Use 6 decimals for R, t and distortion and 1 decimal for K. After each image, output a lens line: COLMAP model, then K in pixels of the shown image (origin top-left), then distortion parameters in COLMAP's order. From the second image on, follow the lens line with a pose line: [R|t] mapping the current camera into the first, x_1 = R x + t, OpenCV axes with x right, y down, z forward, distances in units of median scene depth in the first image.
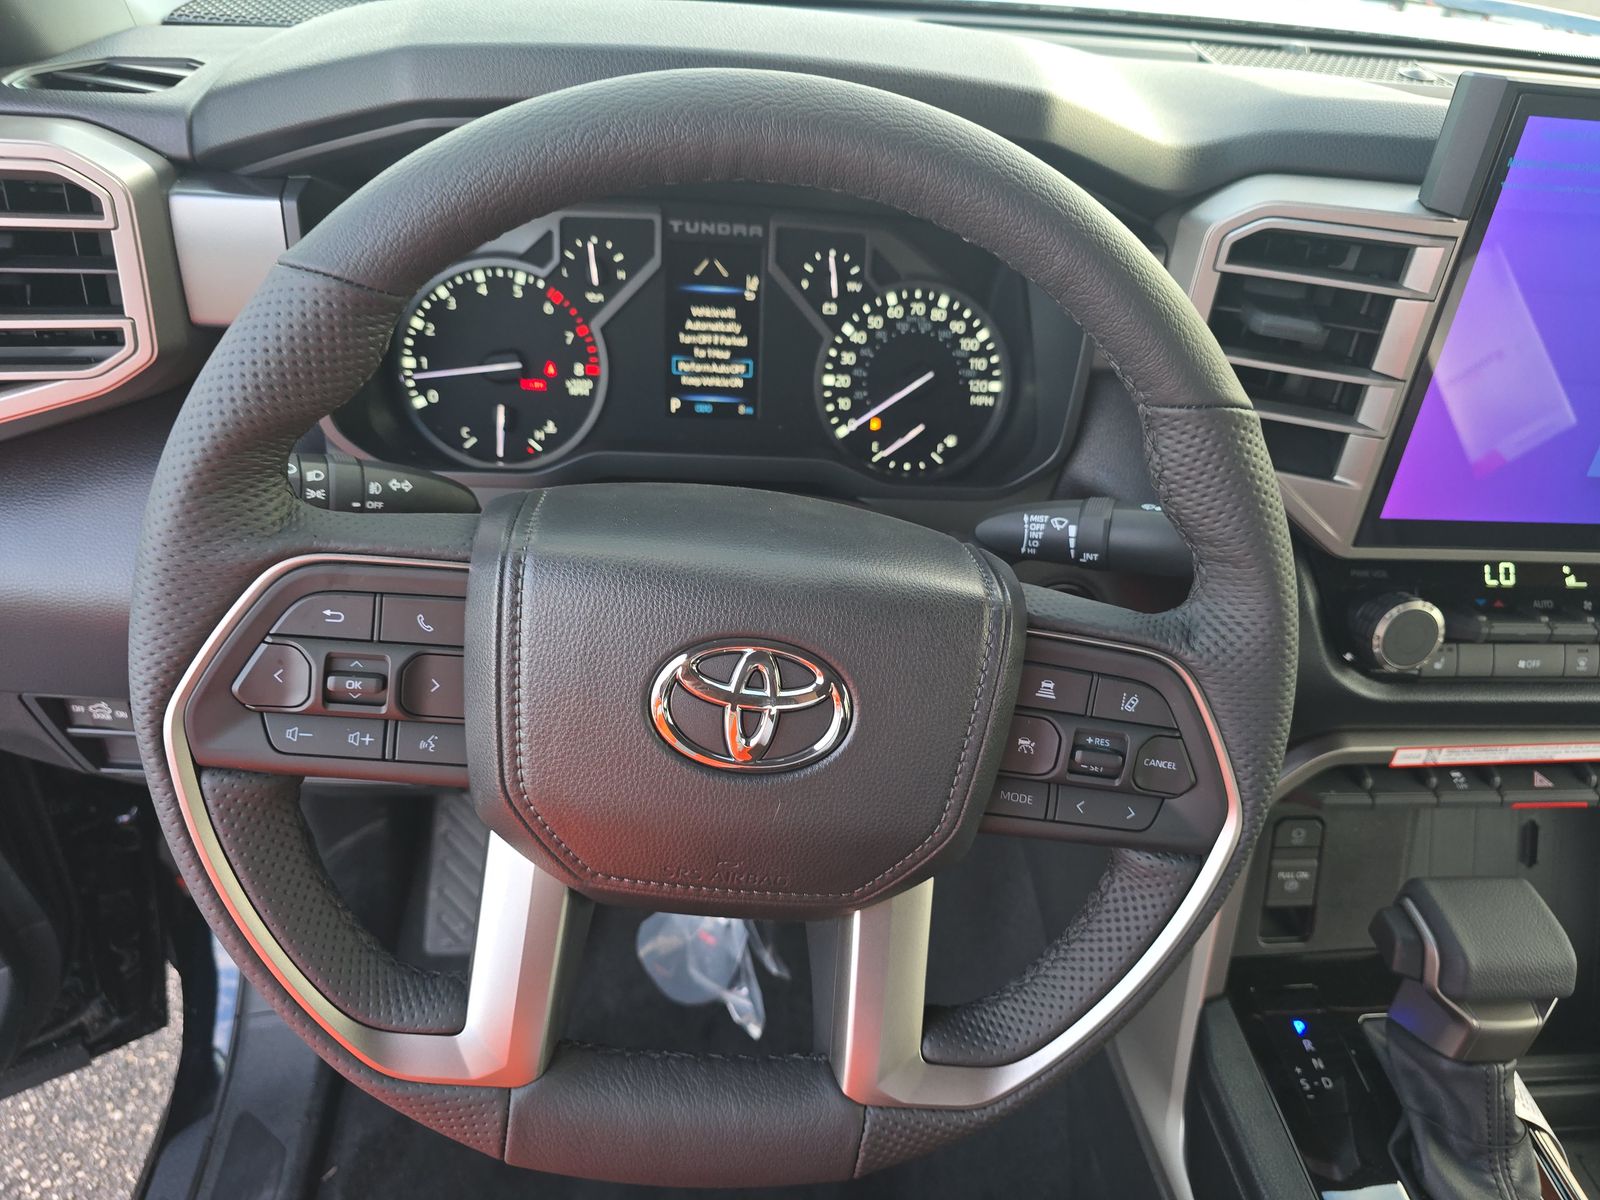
lens RADIAL K [[1114.0, 0, 795.9], [0, 1114.0, 594.7], [0, 0, 1]] dist [0.036650, -0.008667]
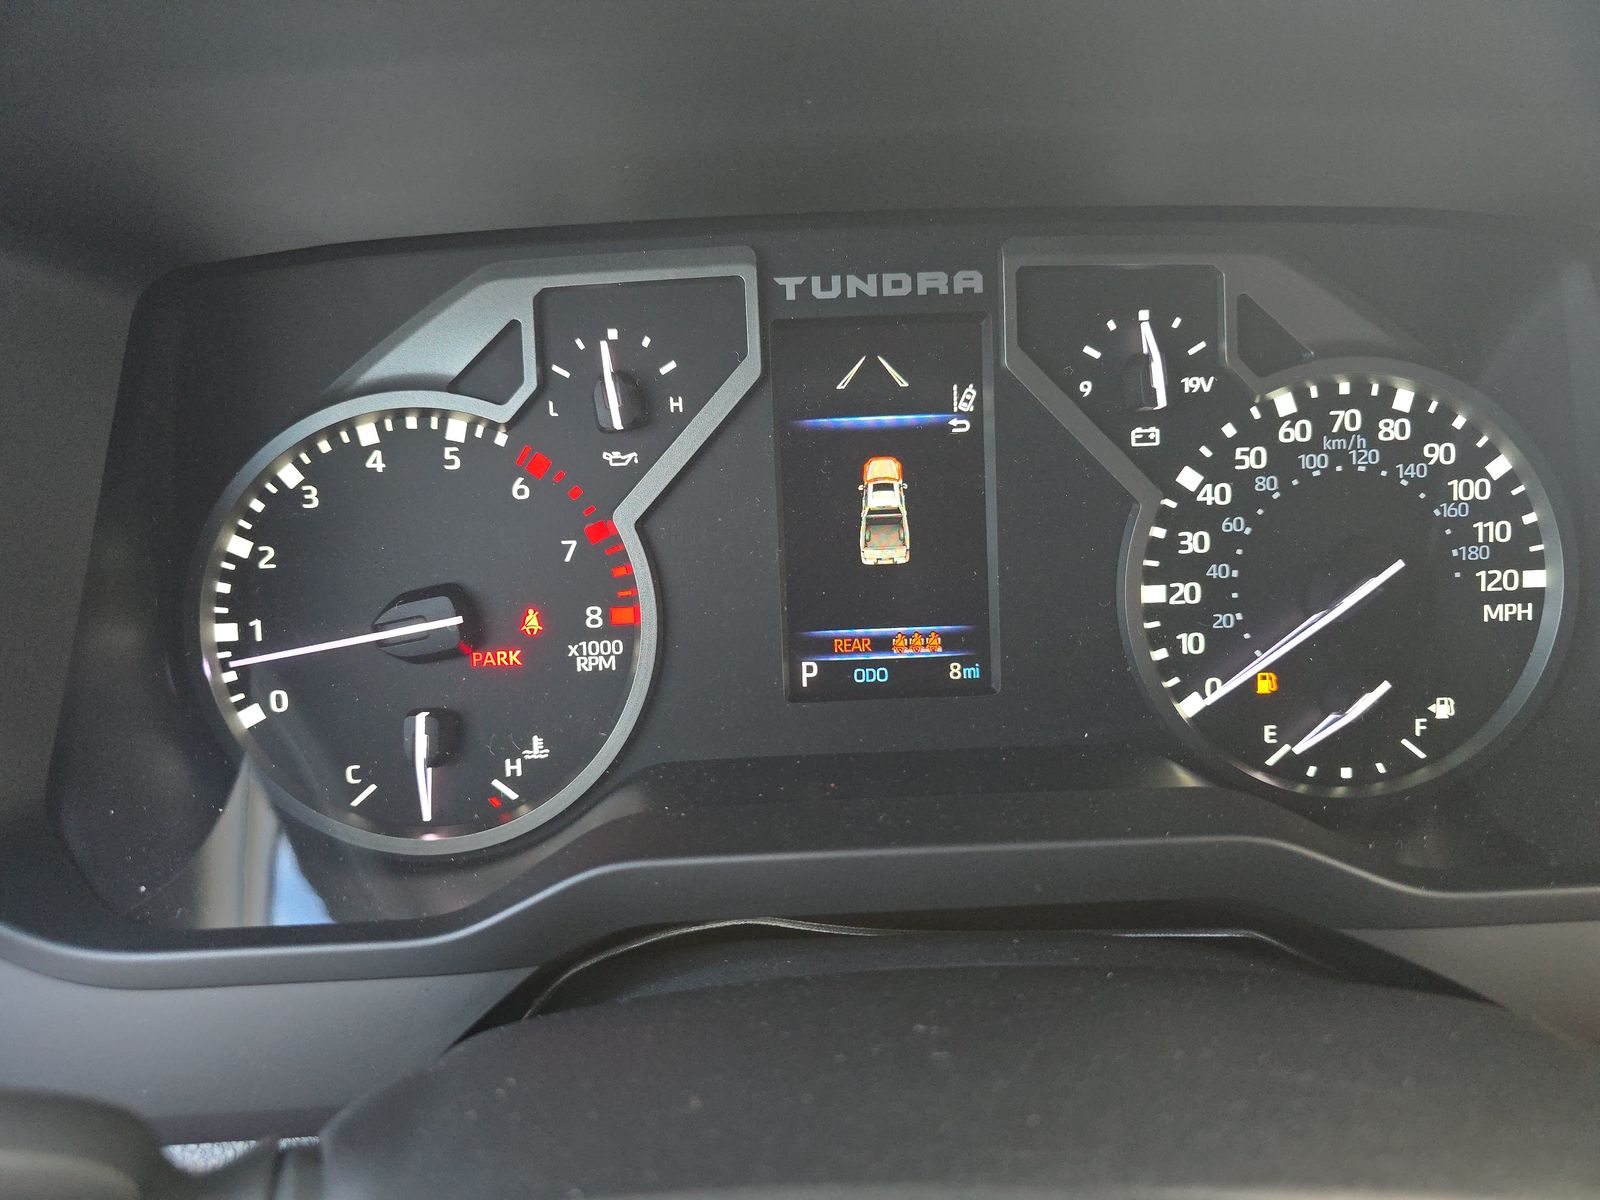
lens RADIAL K [[1114.0, 0, 796.9], [0, 1114.0, 597.0], [0, 0, 1]] dist [0.036650, -0.008667]
pose [[0.992038, -0.075378, -0.100890, -0.066746], [0.058174, 0.984786, -0.163745, -0.129736], [0.111698, 0.156572, 0.981330, 0.562360]]
